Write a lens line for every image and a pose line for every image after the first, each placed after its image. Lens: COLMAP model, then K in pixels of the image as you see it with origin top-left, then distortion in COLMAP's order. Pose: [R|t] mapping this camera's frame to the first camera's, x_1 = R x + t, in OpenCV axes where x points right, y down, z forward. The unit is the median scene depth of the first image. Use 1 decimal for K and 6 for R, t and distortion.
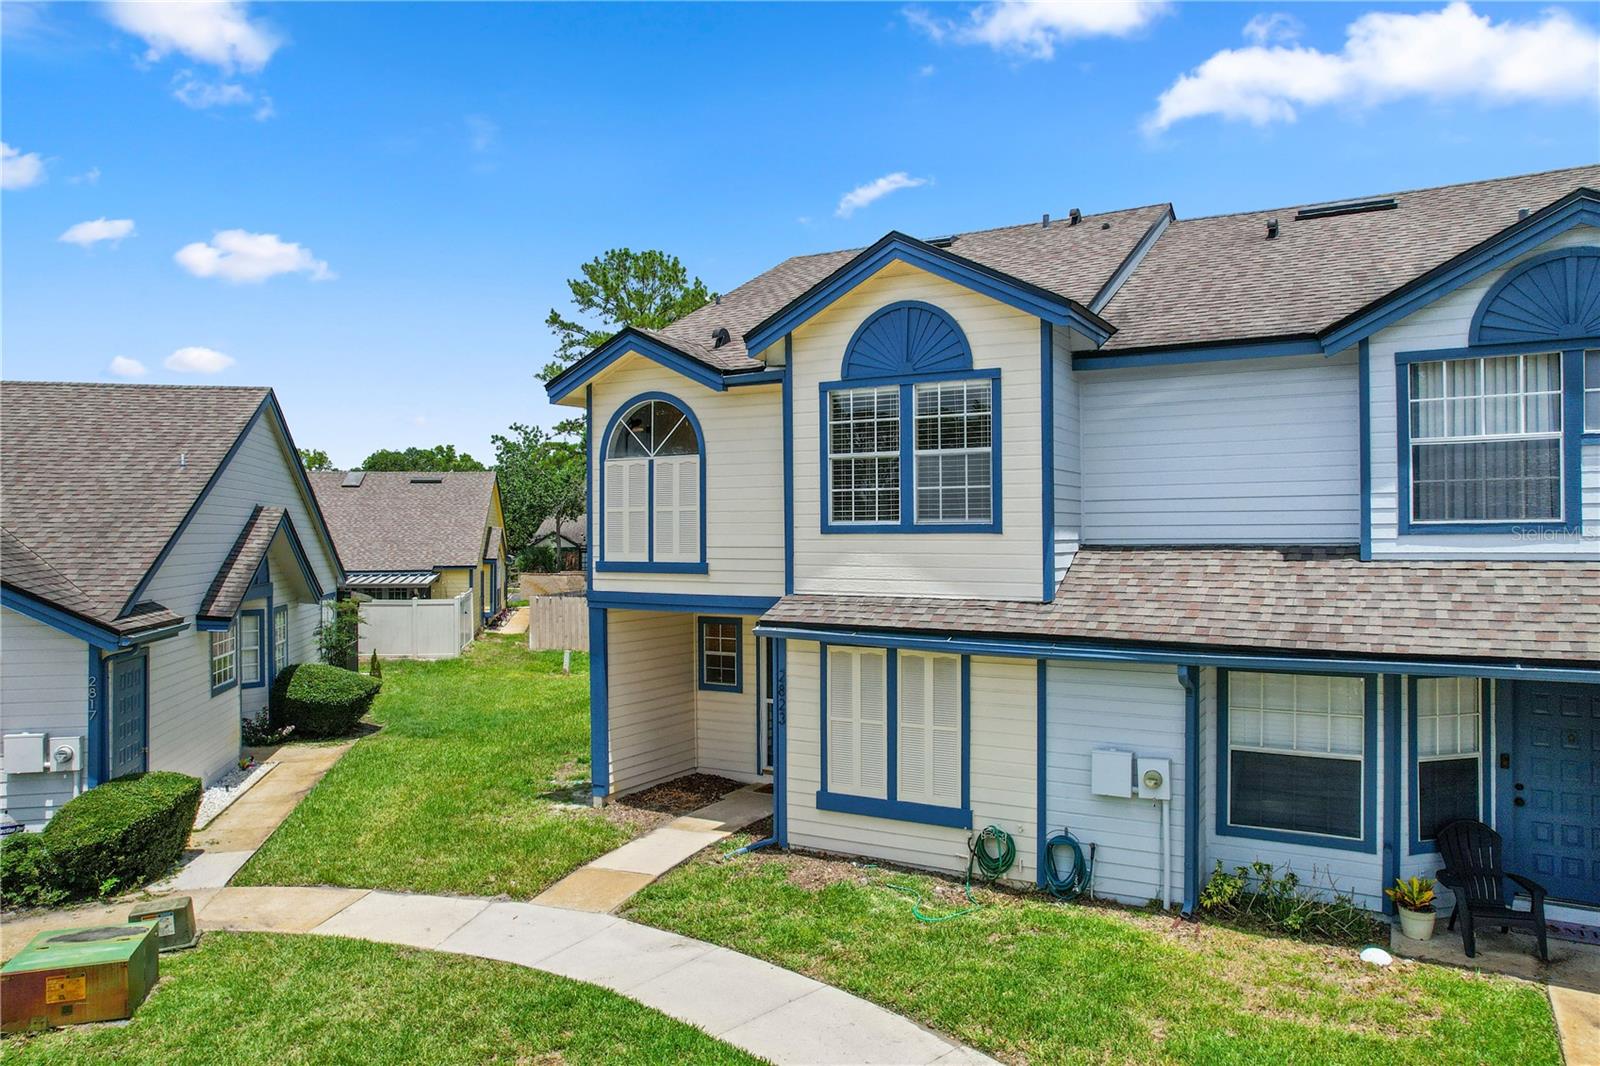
lens RADIAL K [[1042.5, 0, 807.3], [0, 1042.5, 595.8], [0, 0, 1]] dist [-0.035263, 0.000735]
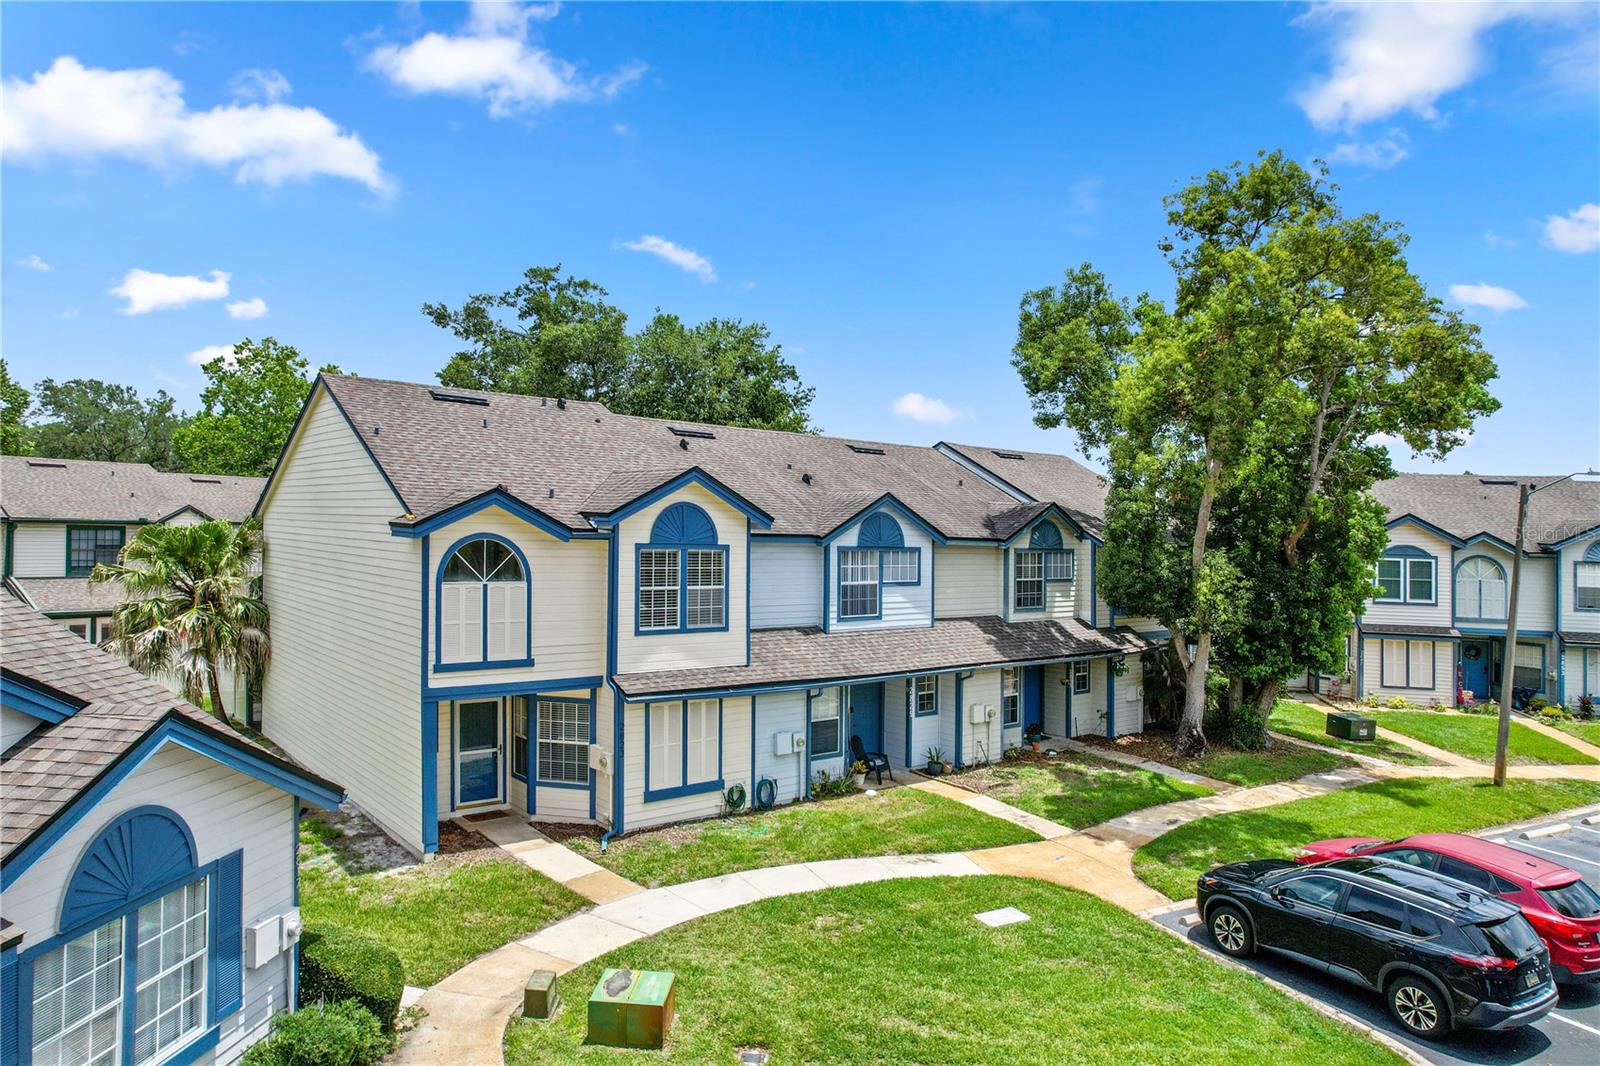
lens RADIAL K [[993.8, 0, 722.3], [0, 993.8, 621.0], [0, 0, 1]] dist [-0.082078, 0.088976]
pose [[0.414749, -0.068740, 0.907336, -1.389262], [0.029988, 0.997633, 0.061873, -0.182114], [-0.909441, 0.001548, 0.415829, 0.246808]]
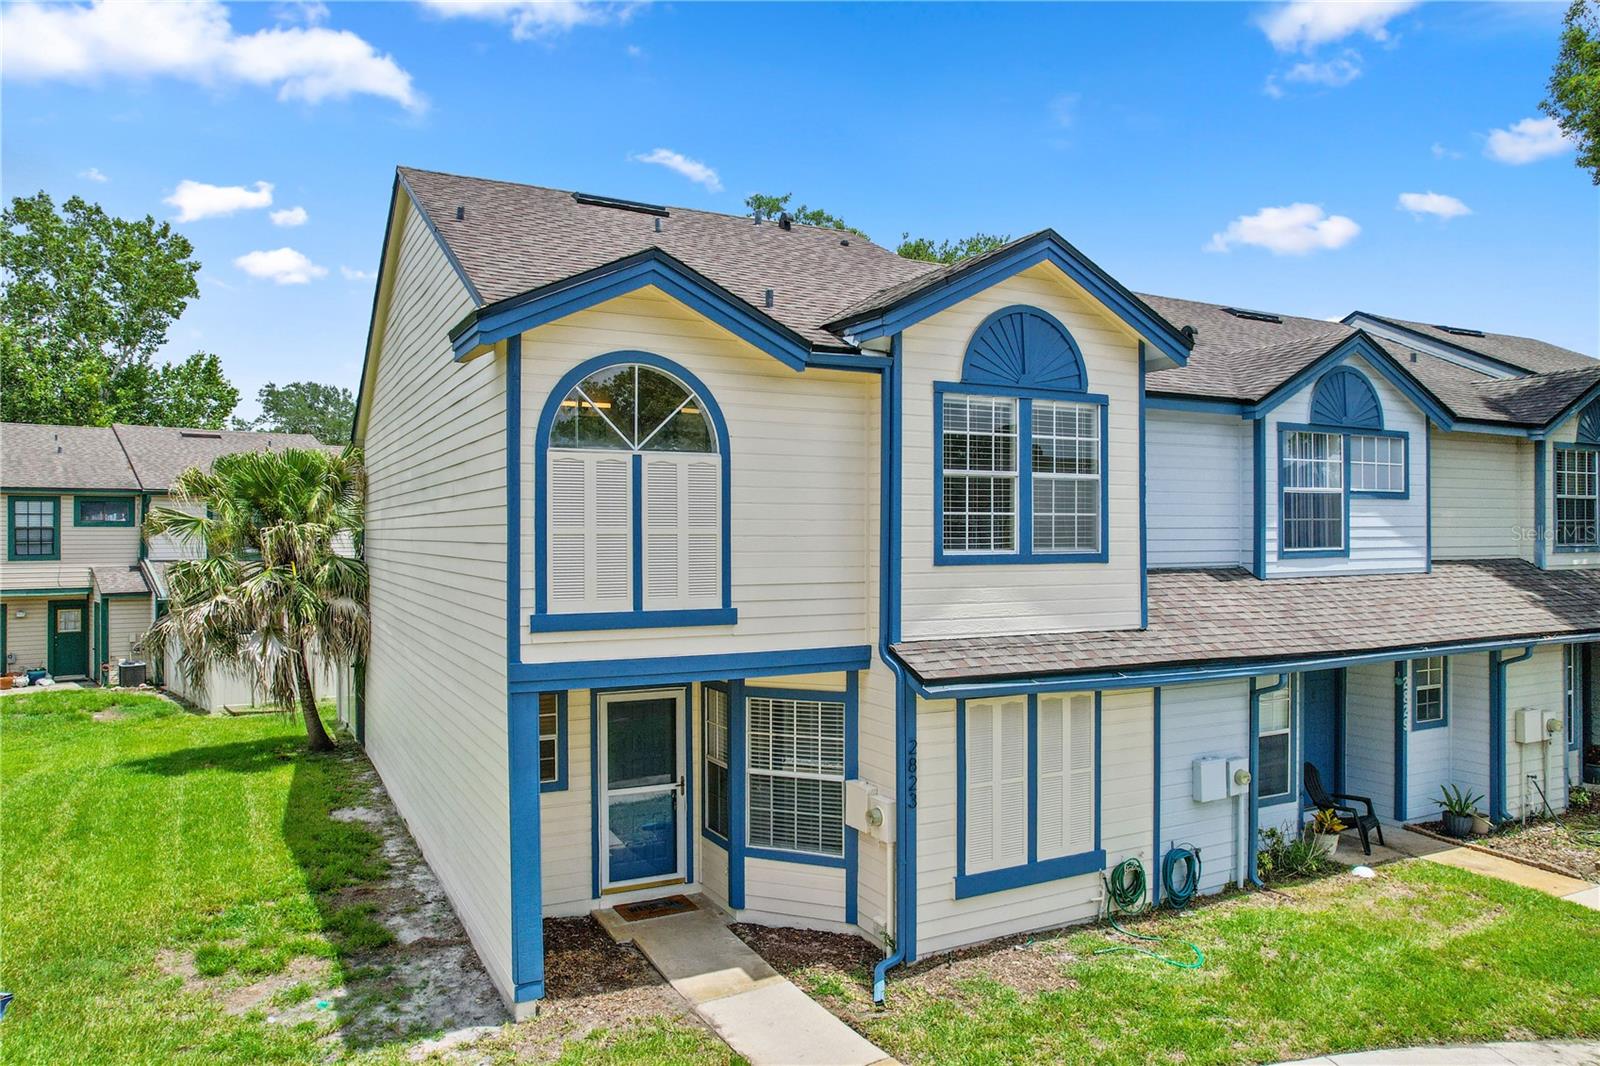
lens RADIAL K [[1059.8, 0, 780.1], [0, 1059.8, 585.2], [0, 0, 1]] dist [-0.044987, 0.004893]
pose [[0.559760, -0.037921, 0.827787, -0.777670], [0.047966, 0.998760, 0.013318, -0.063978], [-0.827266, 0.032250, 0.560885, 0.664080]]
